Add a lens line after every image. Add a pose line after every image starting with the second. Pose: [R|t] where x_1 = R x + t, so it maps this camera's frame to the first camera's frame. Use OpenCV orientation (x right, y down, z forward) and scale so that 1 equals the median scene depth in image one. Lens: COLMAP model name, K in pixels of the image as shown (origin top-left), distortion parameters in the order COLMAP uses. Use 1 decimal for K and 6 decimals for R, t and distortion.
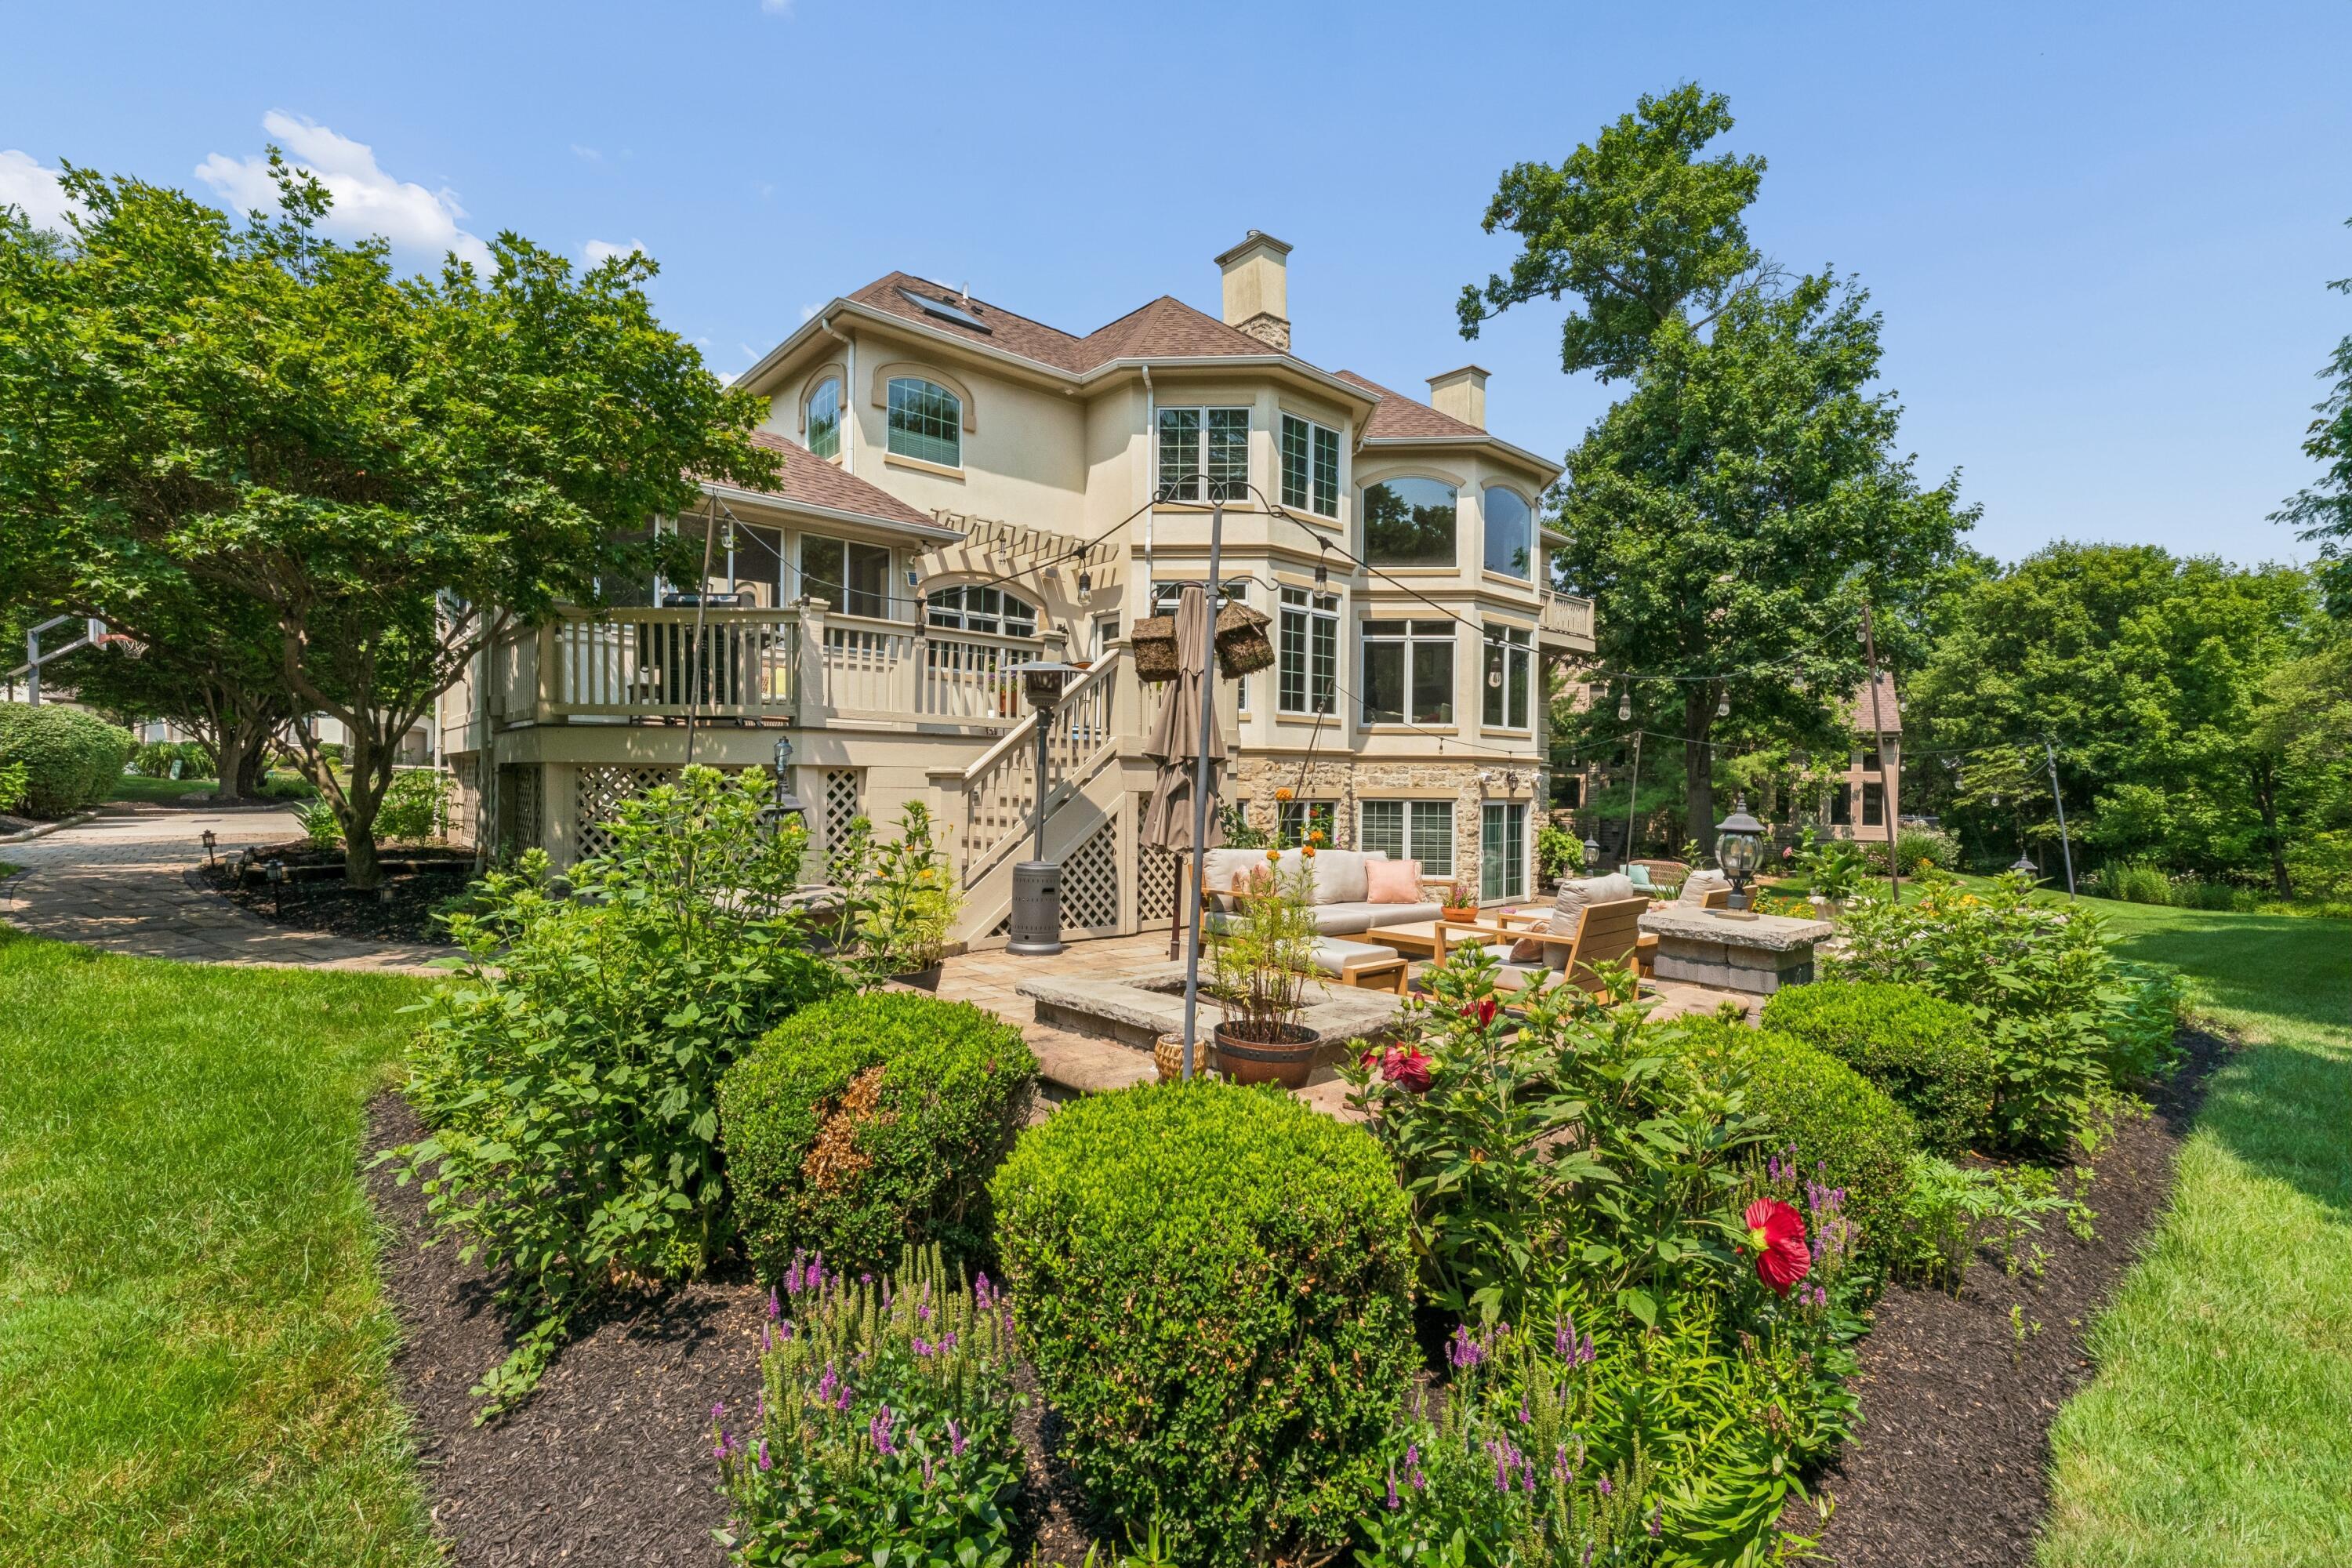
lens RADIAL K [[1029.3, 0, 1176.0], [0, 1029.3, 784.0], [0, 0, 1]] dist [0.000106, -0.000022]
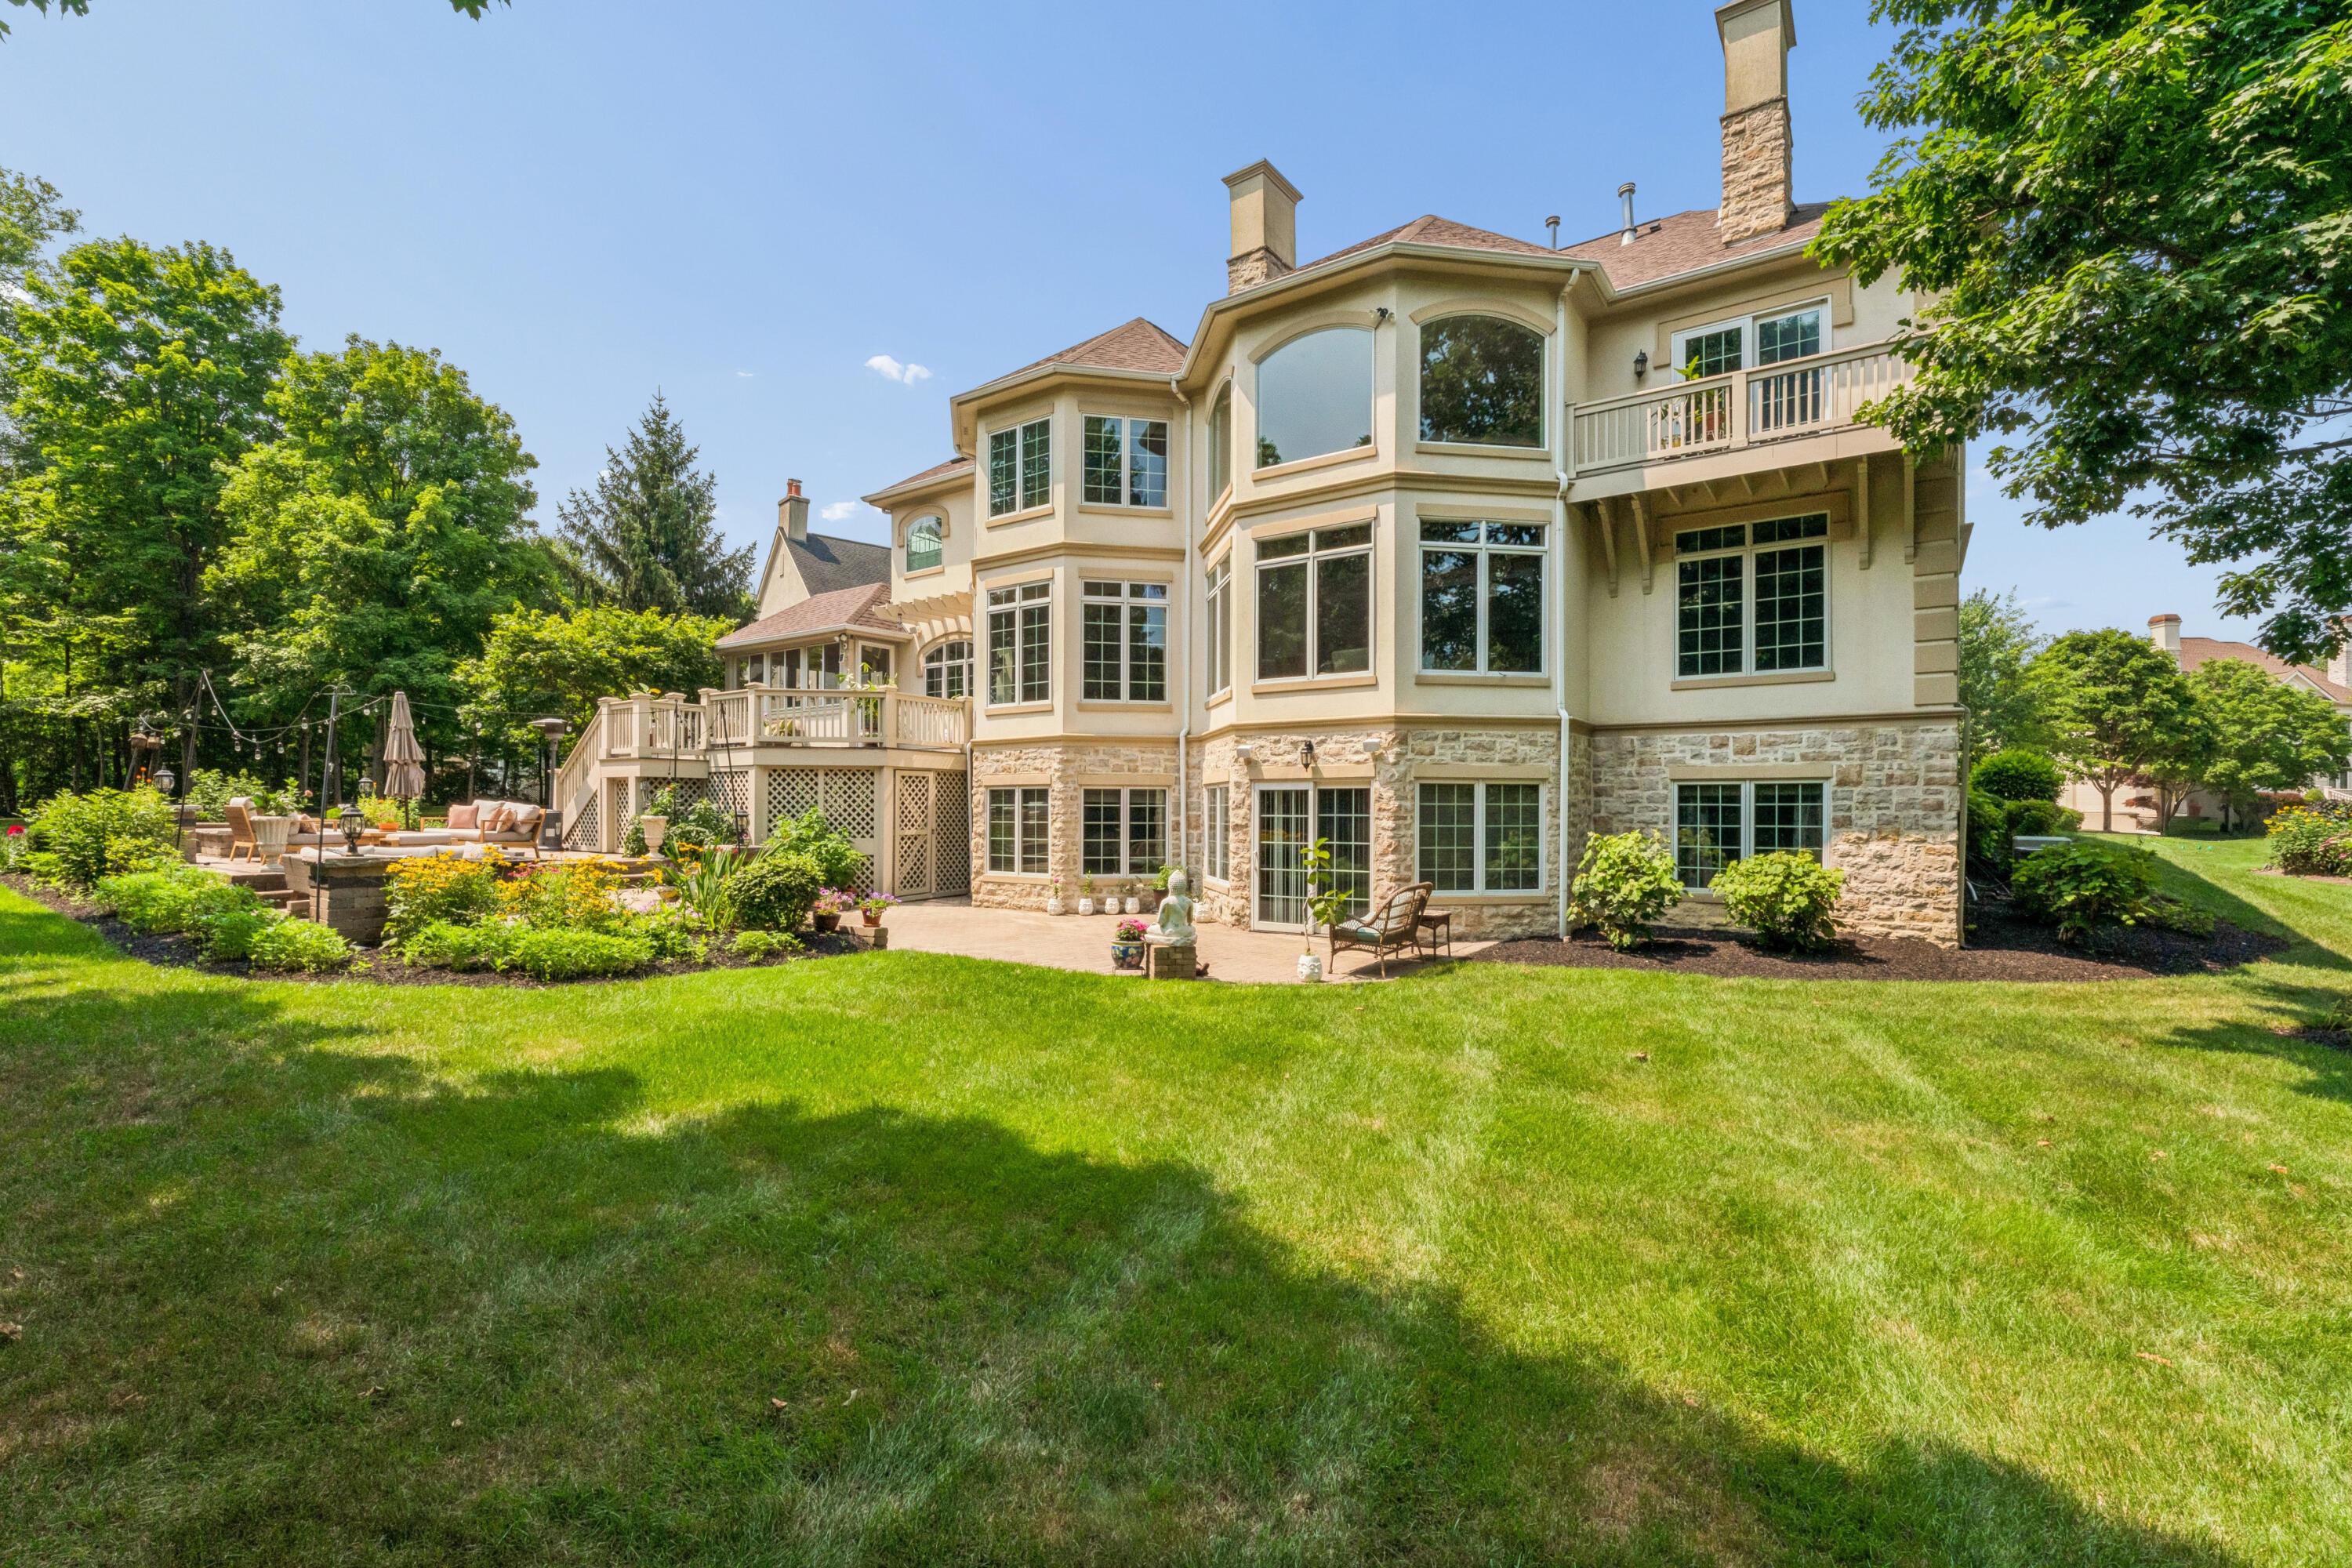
lens RADIAL K [[1024.5, 0, 1178.1], [0, 1024.5, 823.8], [0, 0, 1]] dist [0.000655, -0.005326]
pose [[0.224435, 0.002642, -0.974485, 1.009413], [0.000951, 0.999995, 0.002930, 0.043185], [0.974488, -0.001585, 0.224432, 0.790206]]
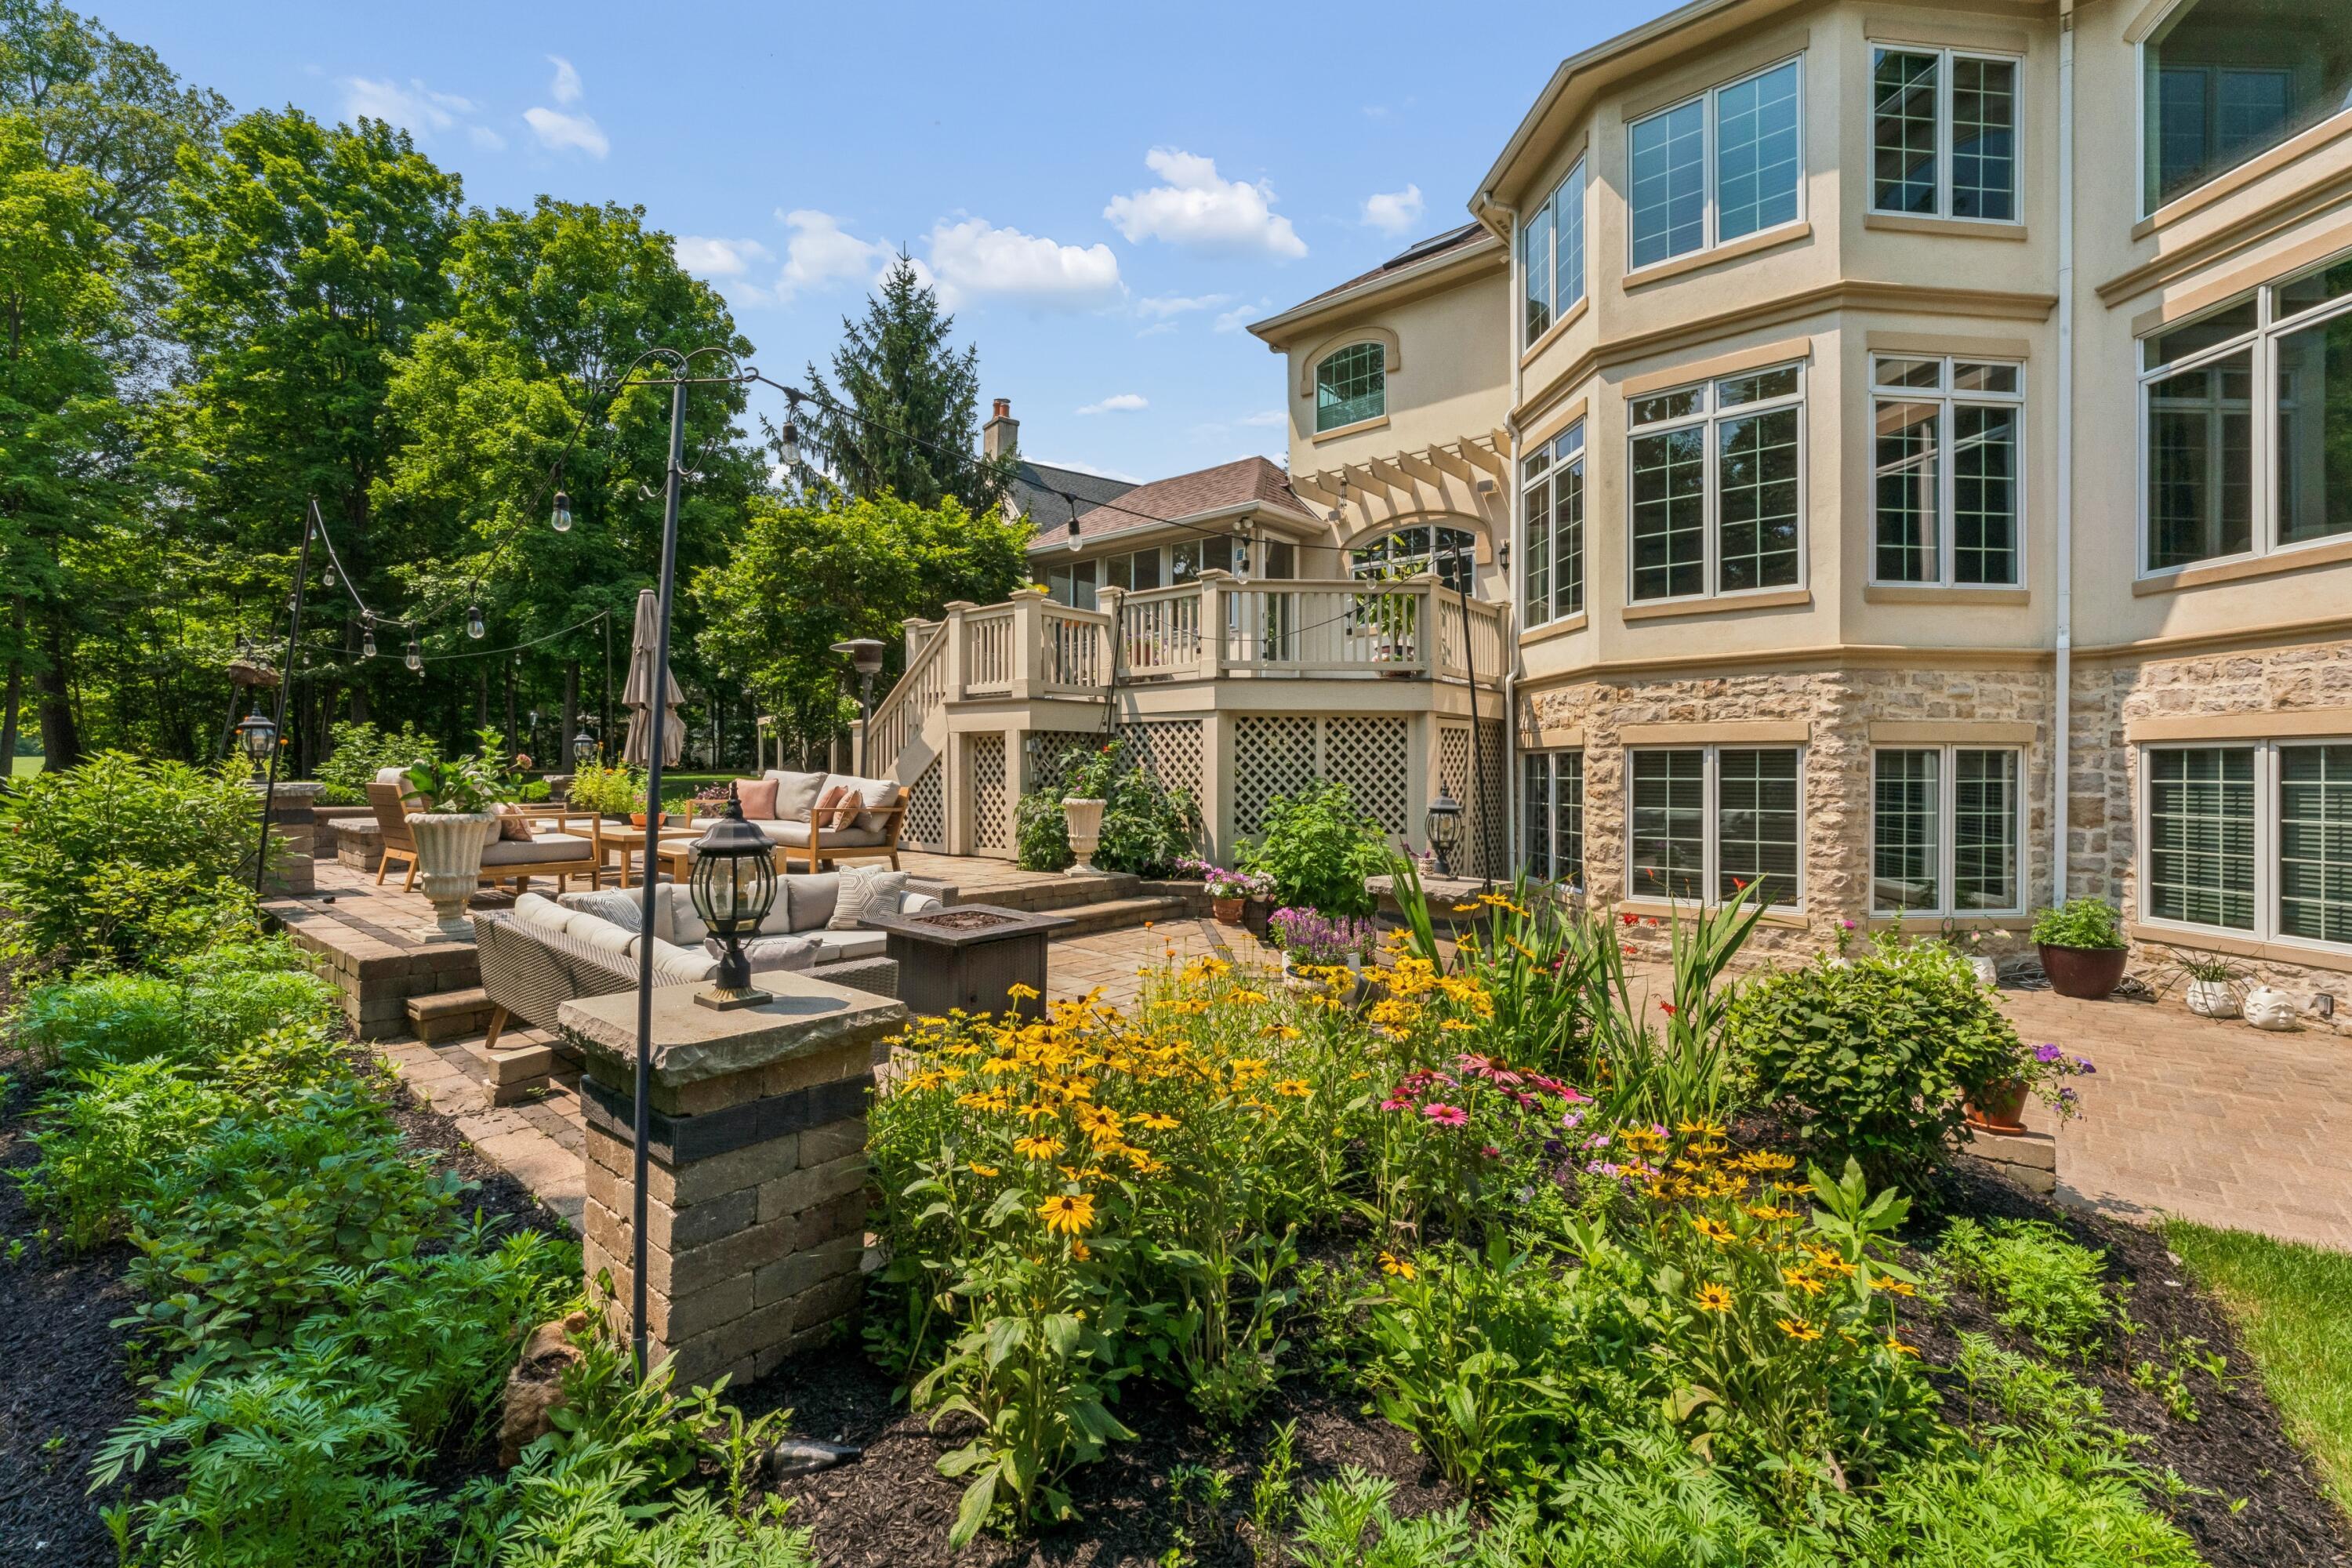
lens RADIAL K [[1003.4, 0, 1176.0], [0, 1003.4, 784.0], [0, 0, 1]] dist [-0.012394, -0.000205]
pose [[0.132449, -0.000217, -0.991190, 0.547614], [-0.000167, 1.000000, -0.000242, 0.031718], [0.991190, 0.000198, 0.132449, 0.537422]]
